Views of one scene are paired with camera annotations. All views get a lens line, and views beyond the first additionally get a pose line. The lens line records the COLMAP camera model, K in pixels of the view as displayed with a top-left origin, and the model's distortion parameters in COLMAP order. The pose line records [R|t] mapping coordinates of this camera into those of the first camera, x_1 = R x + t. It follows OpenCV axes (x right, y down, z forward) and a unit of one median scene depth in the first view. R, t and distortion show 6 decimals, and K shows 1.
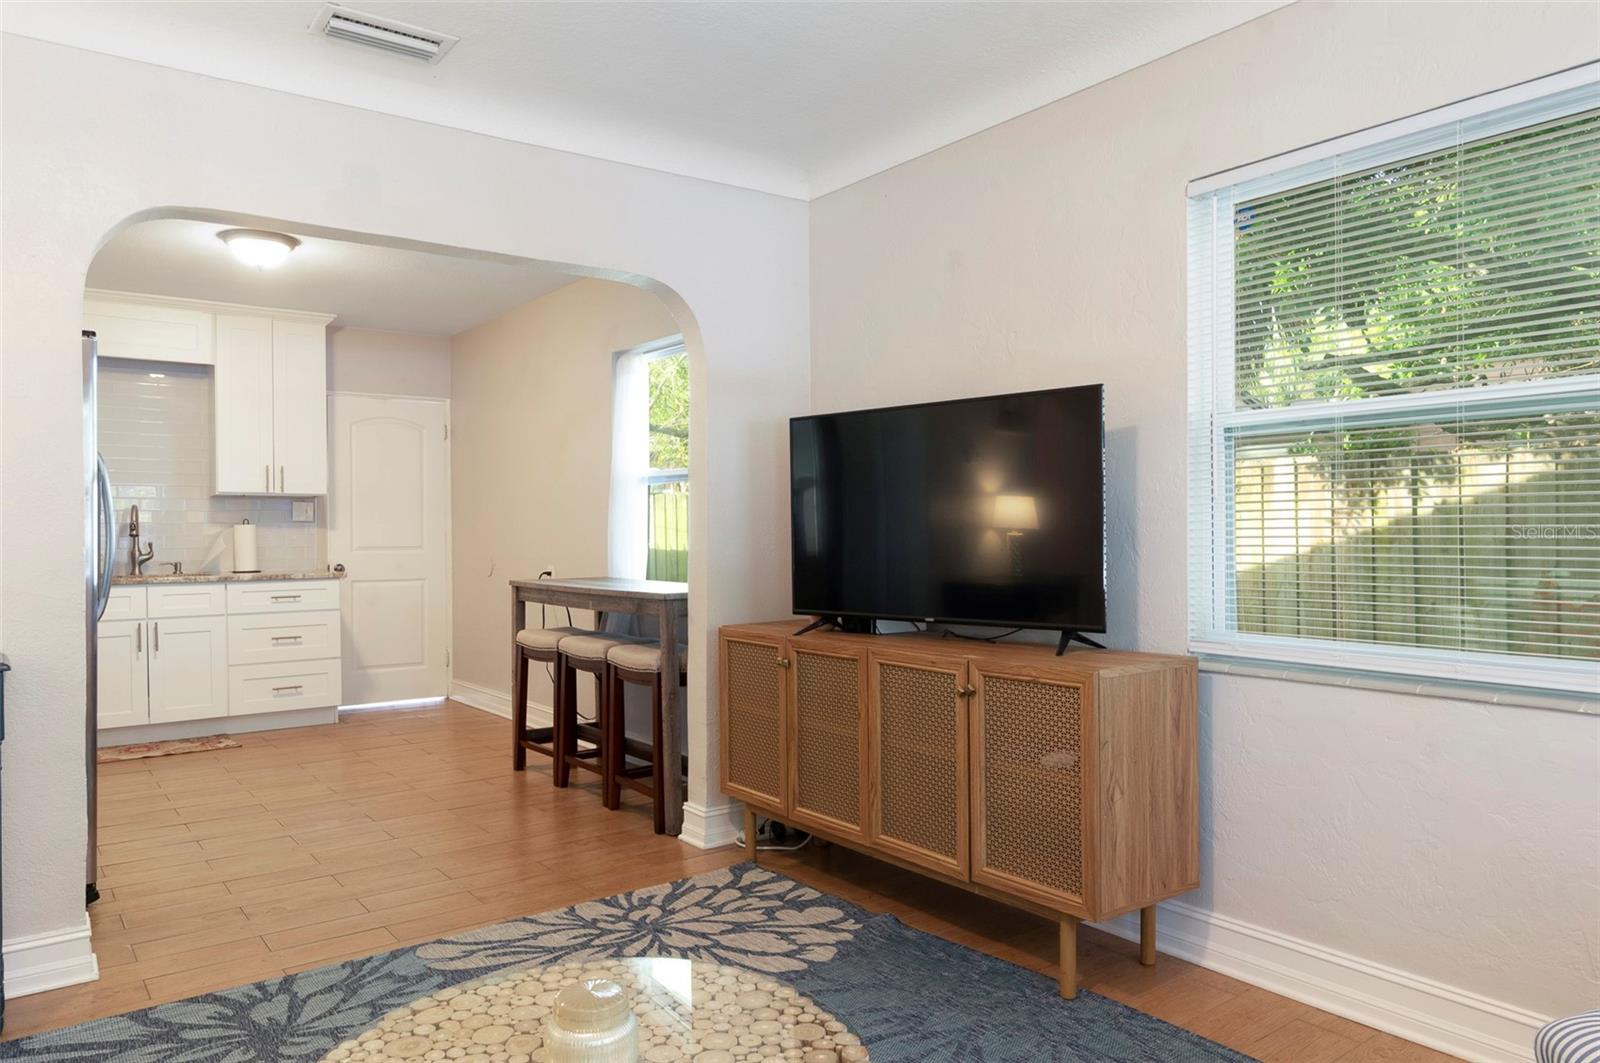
lens RADIAL K [[1118.4, 0, 758.9], [0, 1118.4, 534.5], [0, 0, 1]] dist [0.110118, -0.000563]
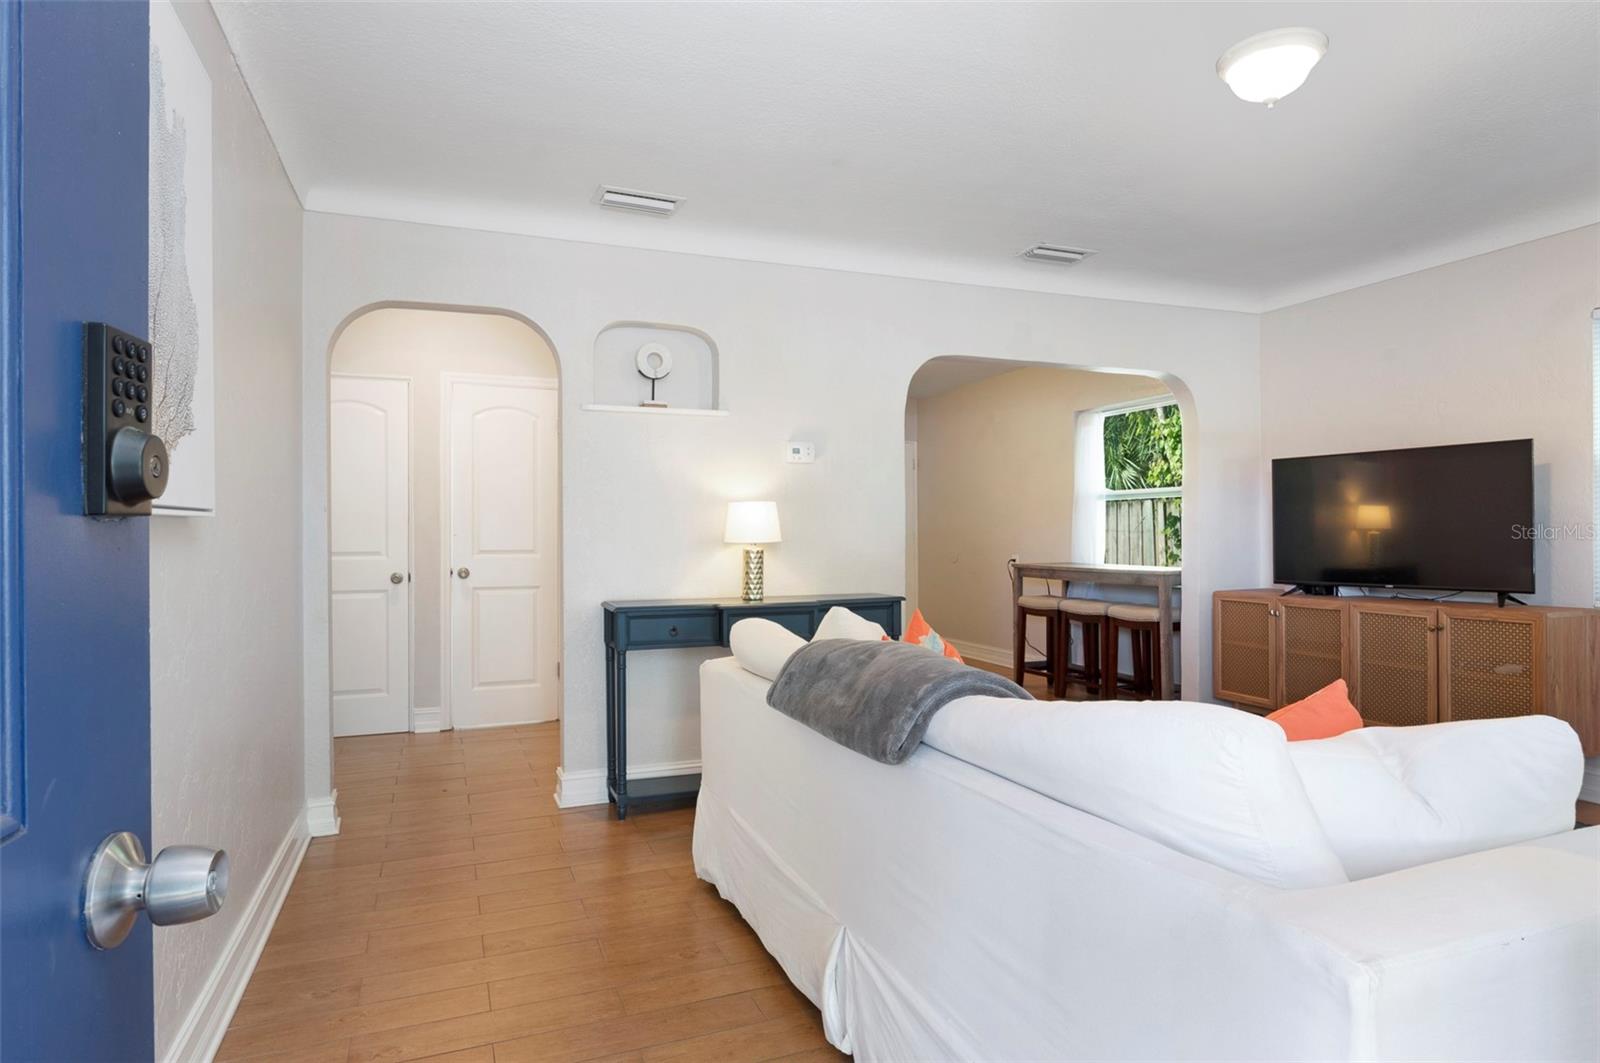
lens RADIAL K [[919.1, 0, 800.0], [0, 919.1, 531.5], [0, 0, 1]] dist [-0.002503, 0.027007]
pose [[0.976011, -0.002156, -0.217710, -0.234685], [0.000953, 0.999984, -0.005629, 0.003866], [0.217719, 0.005286, 0.975997, -0.279852]]
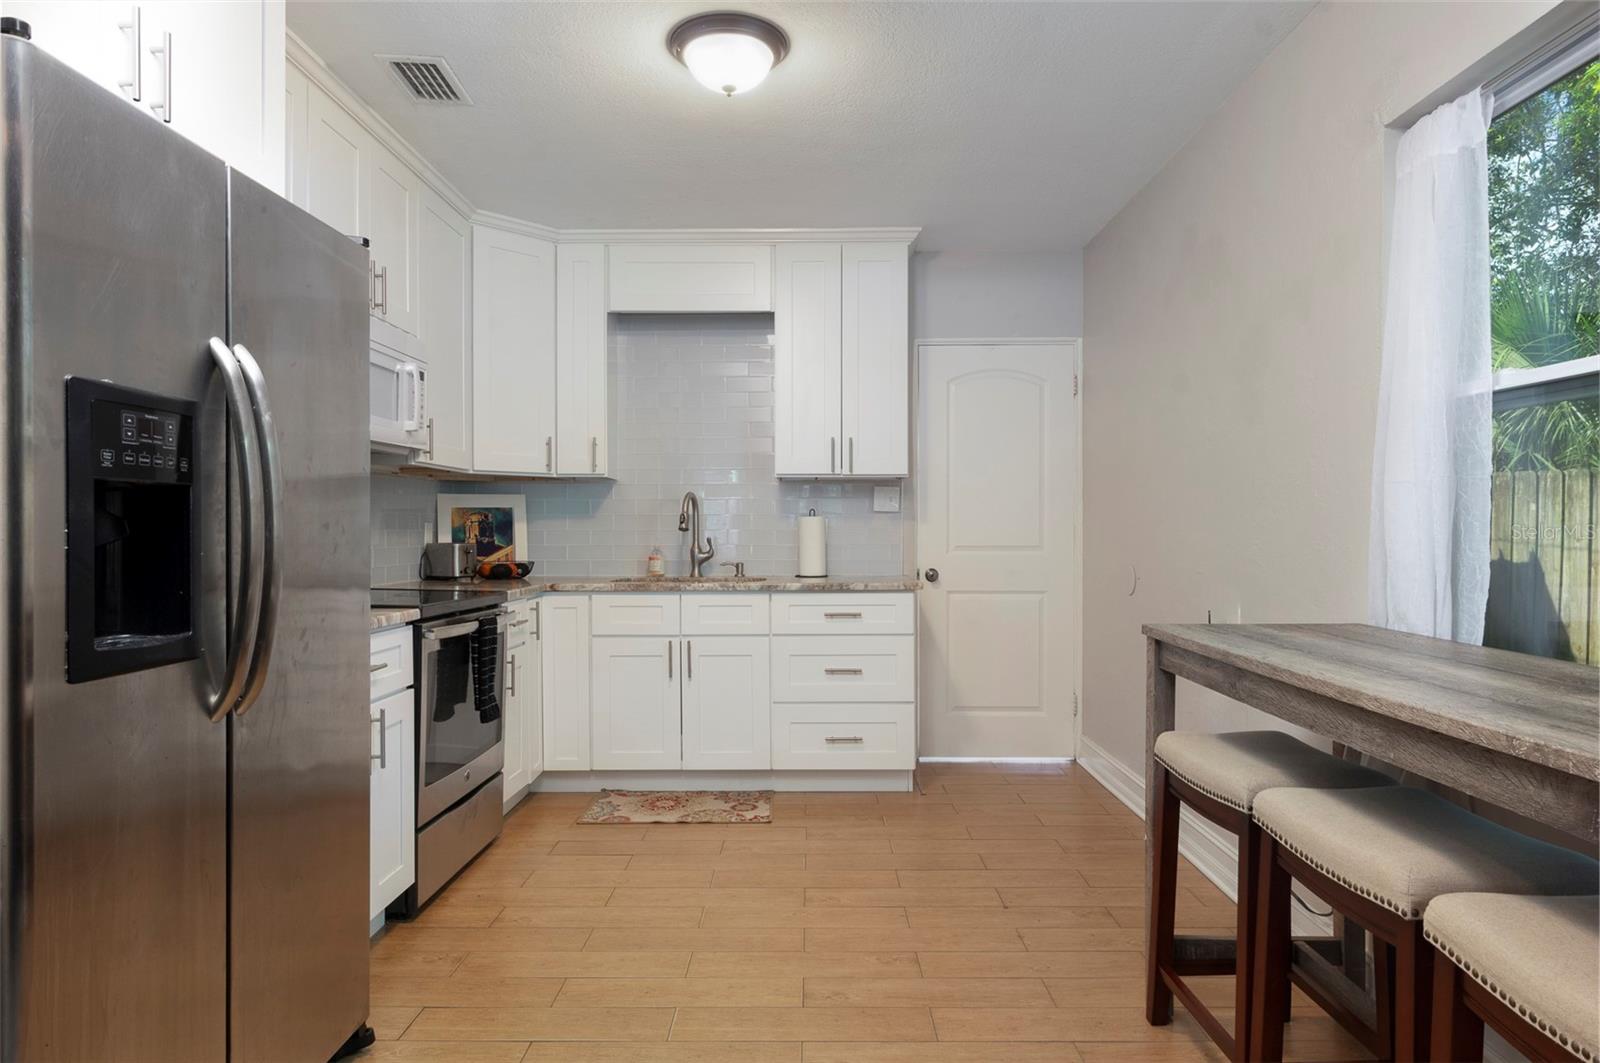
lens RADIAL K [[919.1, 0, 800.0], [0, 919.1, 531.5], [0, 0, 1]] dist [-0.002503, 0.027007]
pose [[0.811798, 0.006033, -0.583907, -0.112469], [-0.005020, 0.999982, 0.003352, 0.000005], [0.583917, 0.000210, 0.811813, 0.603213]]
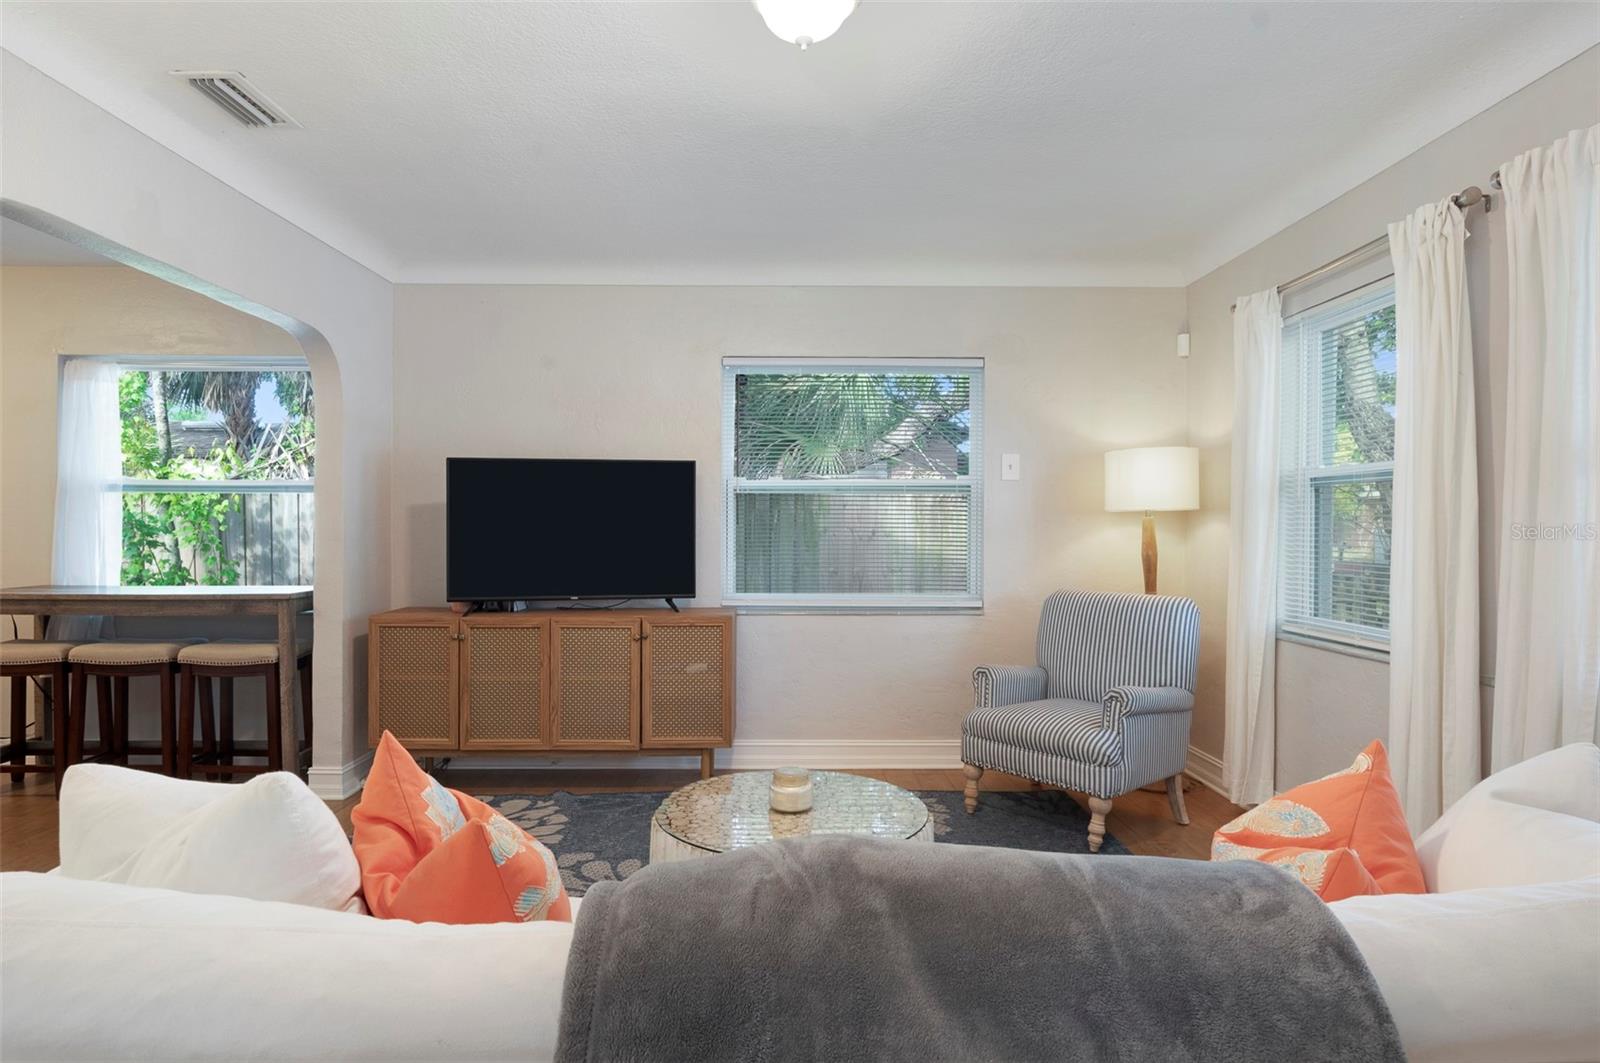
lens RADIAL K [[893.4, 0, 800.0], [0, 893.4, 531.5], [0, 0, 1]] dist [0.000975, 0.001341]
pose [[0.559963, 0.015517, 0.828372, -0.435173], [-0.002835, 0.999855, -0.016813, 0.002628], [-0.828513, 0.007066, 0.559925, 0.034647]]
